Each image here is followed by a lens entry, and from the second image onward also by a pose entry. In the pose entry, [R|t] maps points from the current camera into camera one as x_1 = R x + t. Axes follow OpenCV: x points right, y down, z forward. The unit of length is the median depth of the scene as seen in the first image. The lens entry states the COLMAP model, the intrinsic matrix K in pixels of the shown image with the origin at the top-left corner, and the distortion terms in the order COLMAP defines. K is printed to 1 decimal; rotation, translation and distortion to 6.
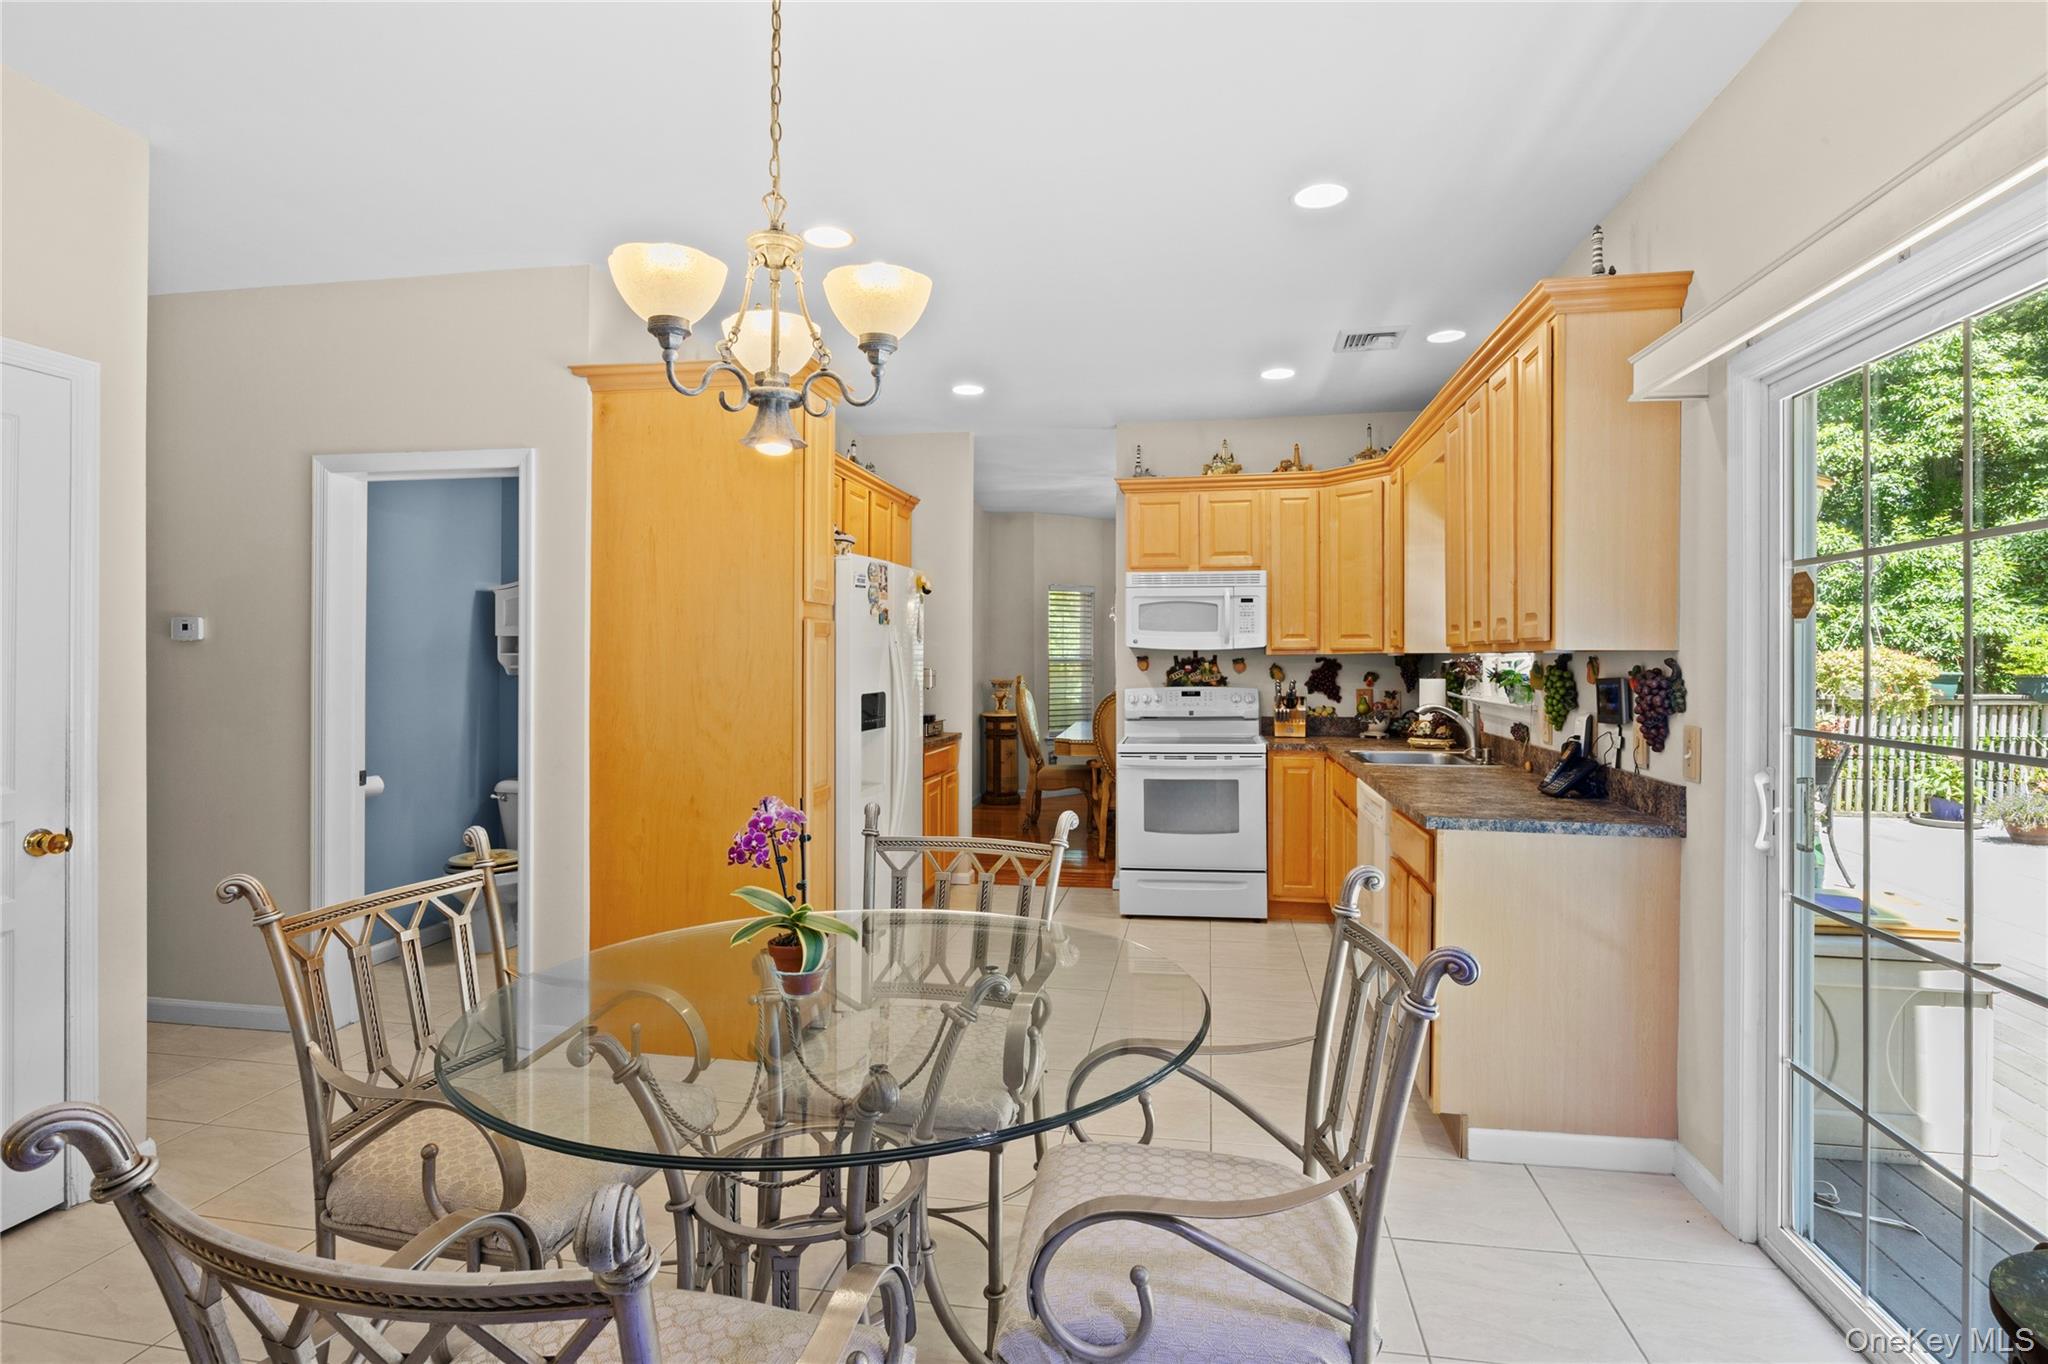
lens RADIAL K [[1010.9, 0, 1023.2], [0, 1010.9, 670.1], [0, 0, 1]] dist [-0.000668, -0.000026]
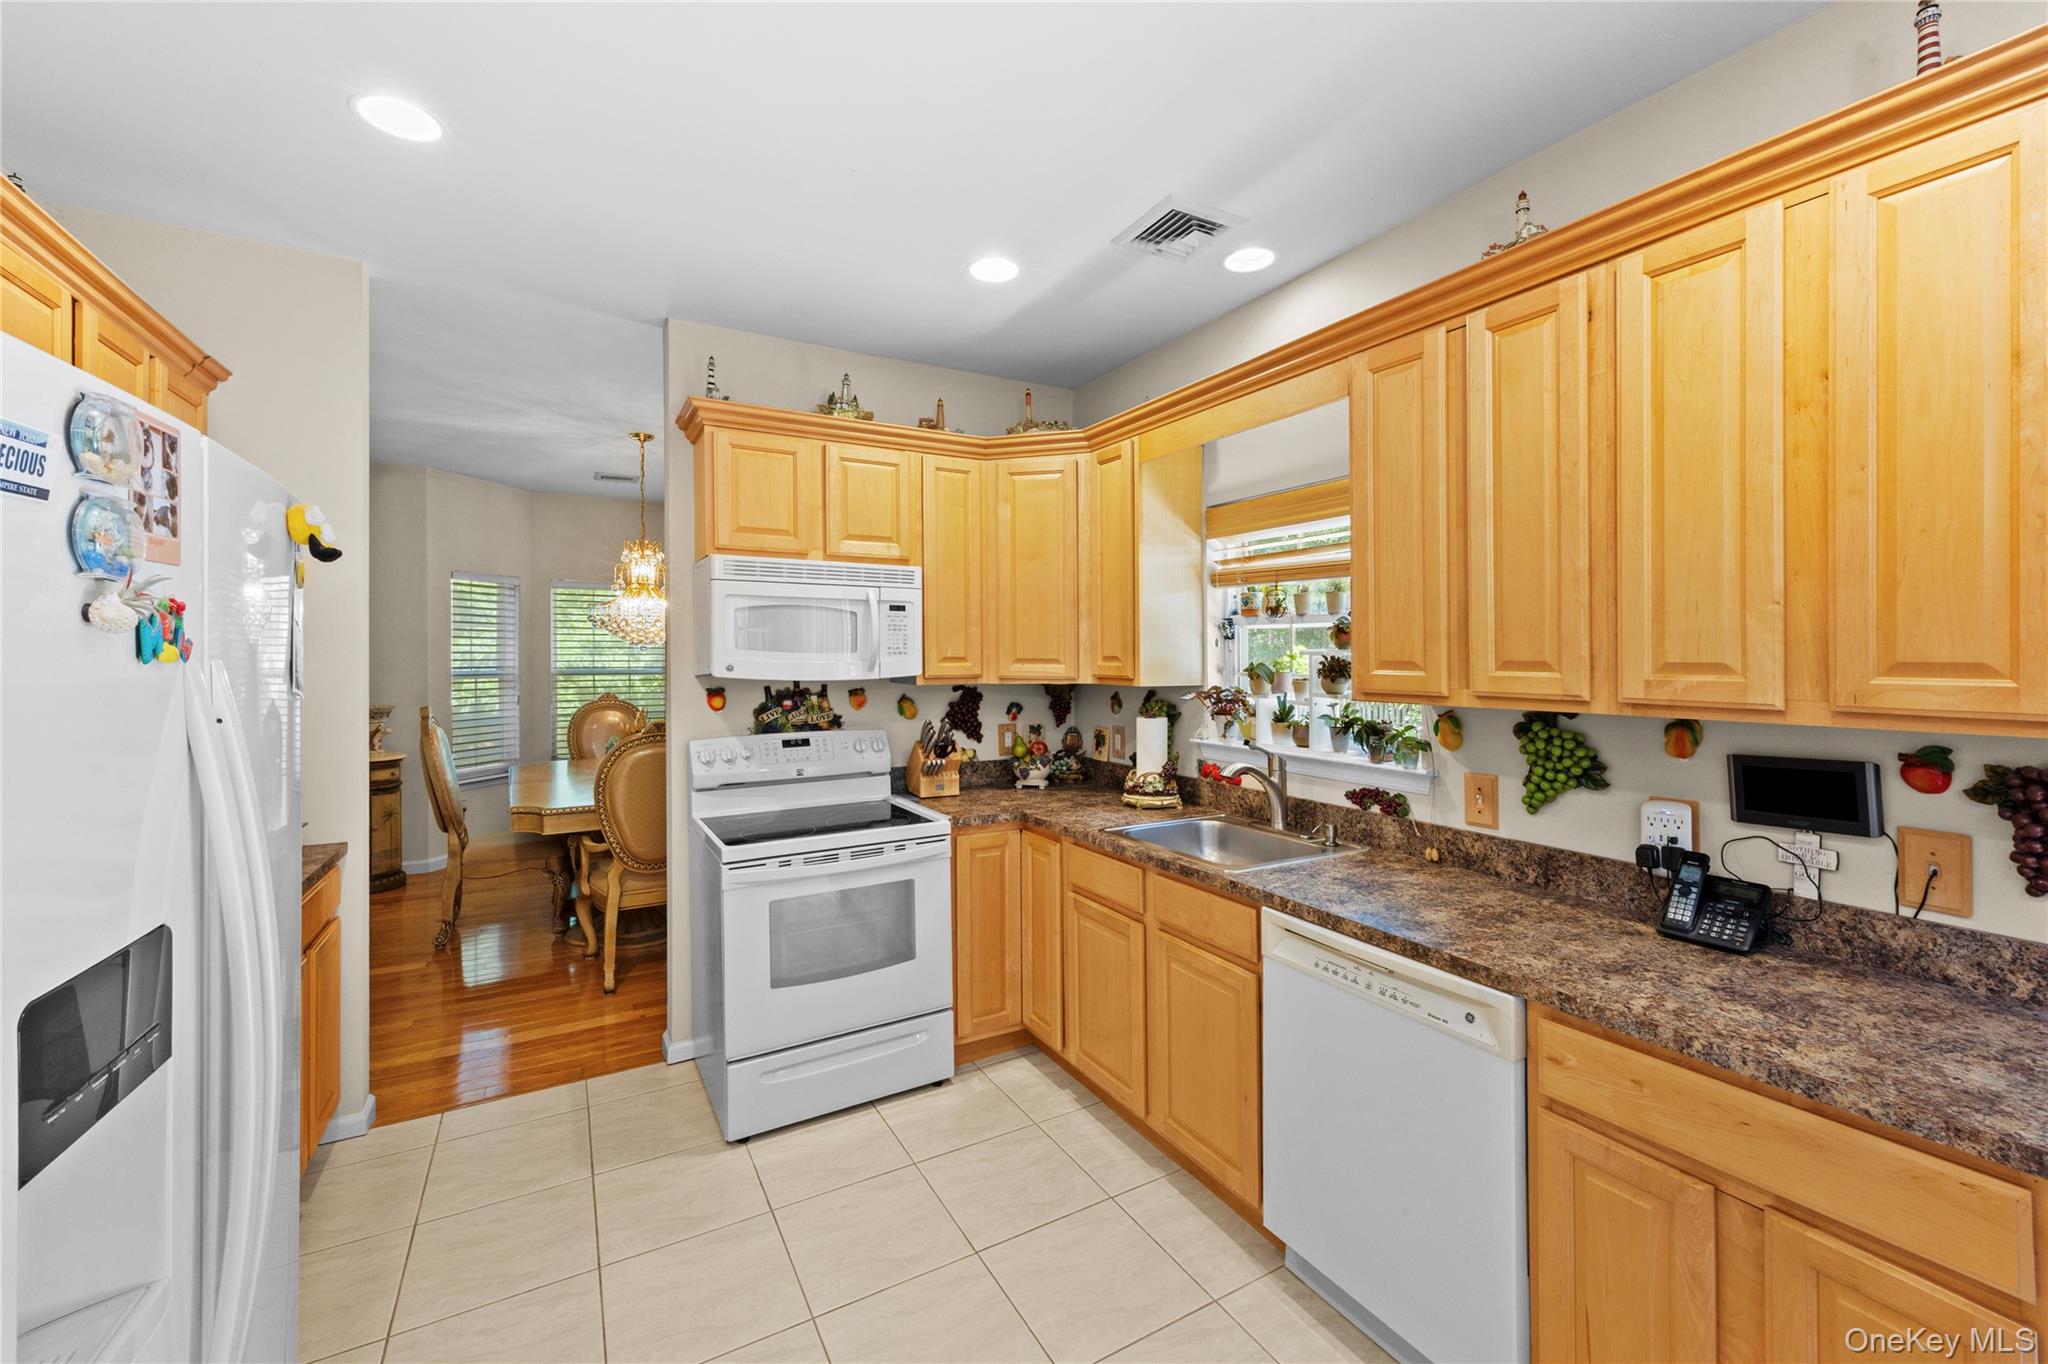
lens RADIAL K [[837.6, 0, 1025.5], [0, 837.6, 657.7], [0, 0, 1]] dist [0.011001, 0.000044]
pose [[0.769796, -0.002152, 0.638286, -0.076113], [0.007128, 0.999961, -0.005226, -0.031099], [-0.638250, 0.008572, 0.769782, 0.498666]]
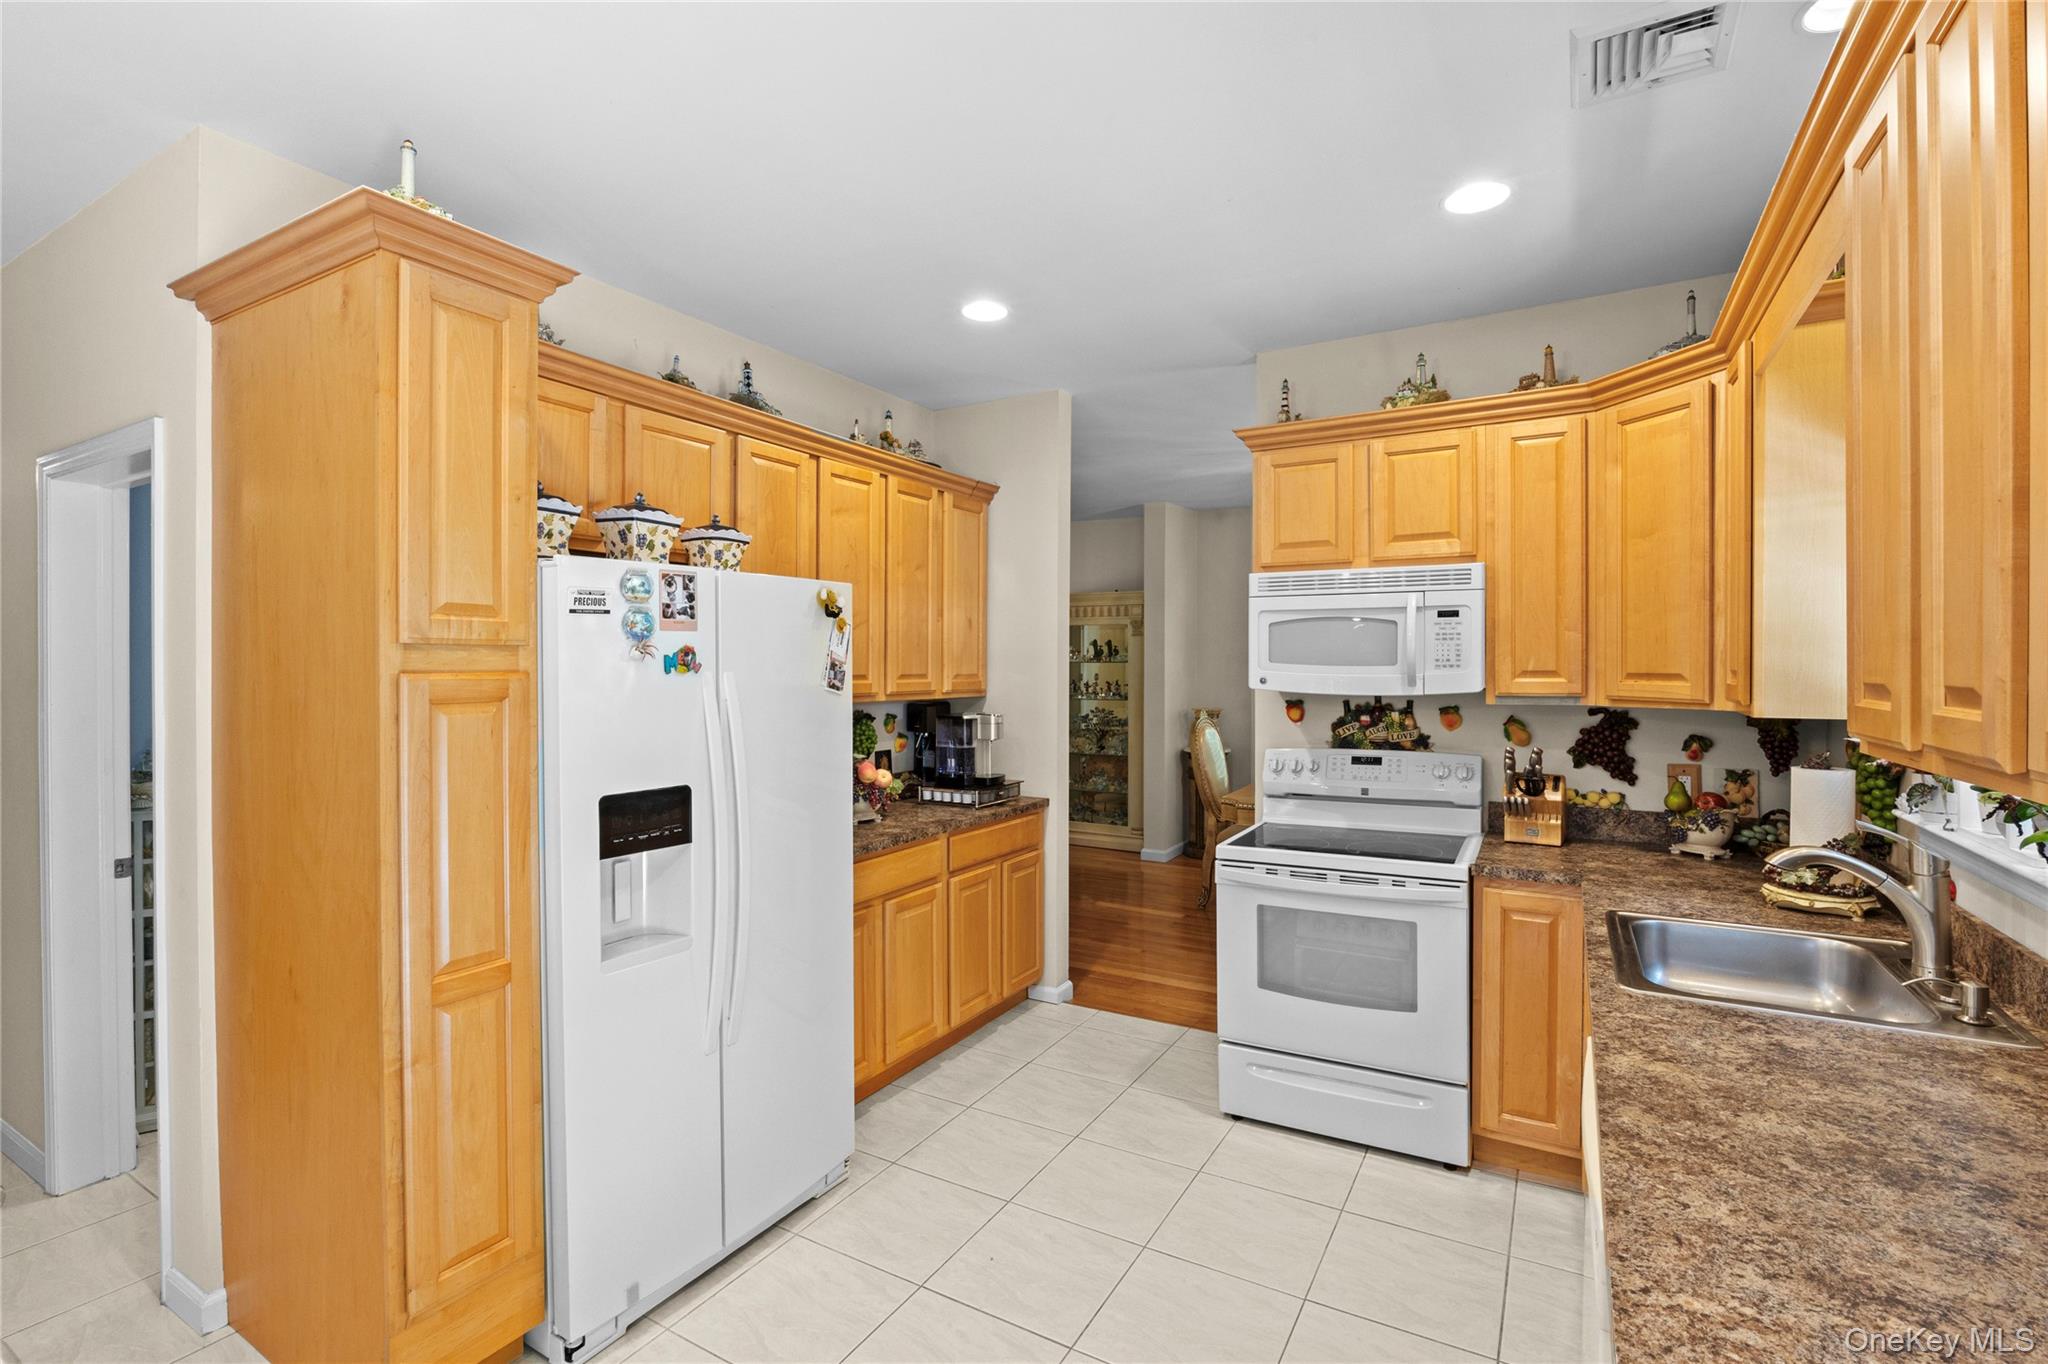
lens RADIAL K [[925.8, 0, 1024.0], [0, 925.8, 682.0], [0, 0, 1]] dist [-0.012520, 0.000628]
pose [[0.939347, 0.004316, -0.342941, 0.171521], [-0.002121, 0.999975, 0.006776, -0.031560], [0.342962, -0.005637, 0.939332, 0.397890]]
